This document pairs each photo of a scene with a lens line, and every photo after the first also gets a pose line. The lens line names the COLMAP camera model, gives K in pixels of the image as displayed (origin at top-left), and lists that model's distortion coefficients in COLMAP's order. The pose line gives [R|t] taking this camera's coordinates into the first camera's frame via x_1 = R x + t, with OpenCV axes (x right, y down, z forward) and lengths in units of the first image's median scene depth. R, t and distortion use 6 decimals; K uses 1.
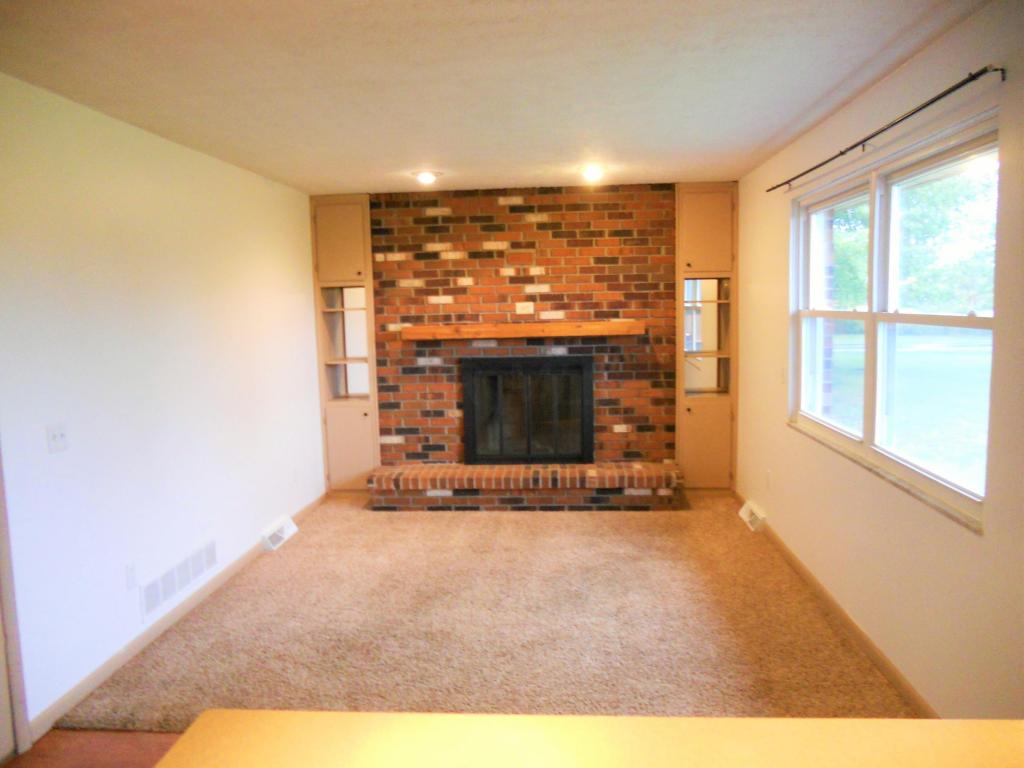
lens RADIAL K [[768.5, 0, 514.5], [0, 768.5, 394.0], [0, 0, 1]] dist [-0.066044, 0.004627]
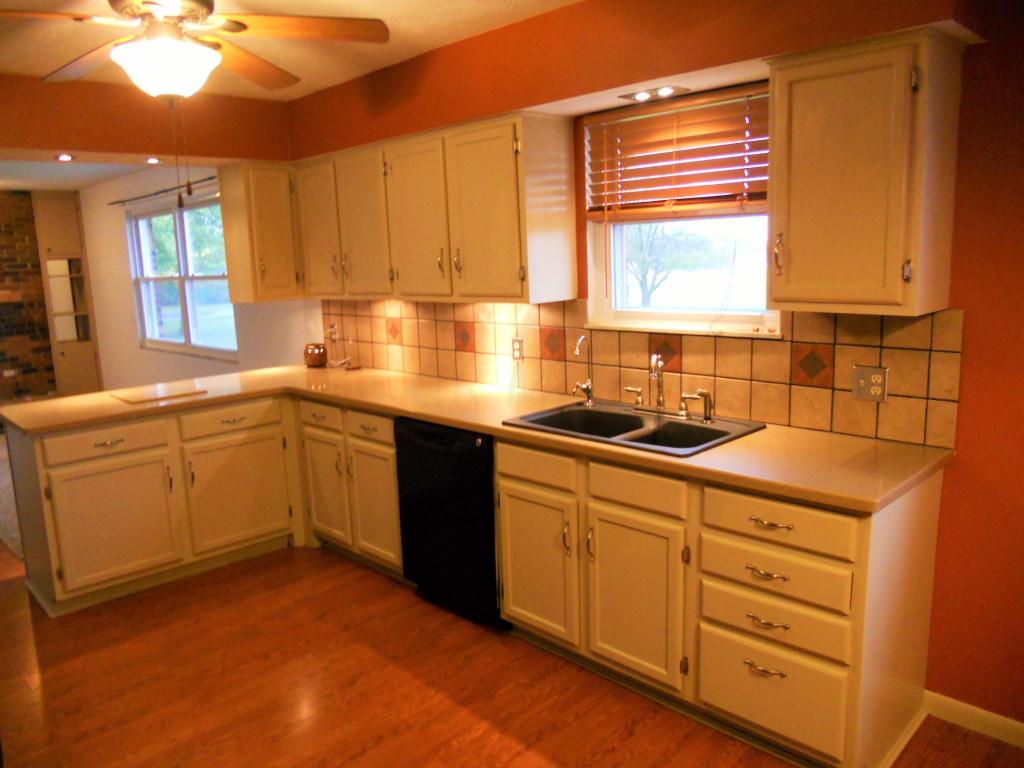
lens RADIAL K [[768.5, 0, 514.5], [0, 768.5, 394.0], [0, 0, 1]] dist [-0.066044, 0.004627]
pose [[0.658127, -0.134636, 0.740771, -0.256340], [0.109687, 0.990530, 0.082580, 0.071898], [-0.744874, 0.026904, 0.666662, -0.532510]]
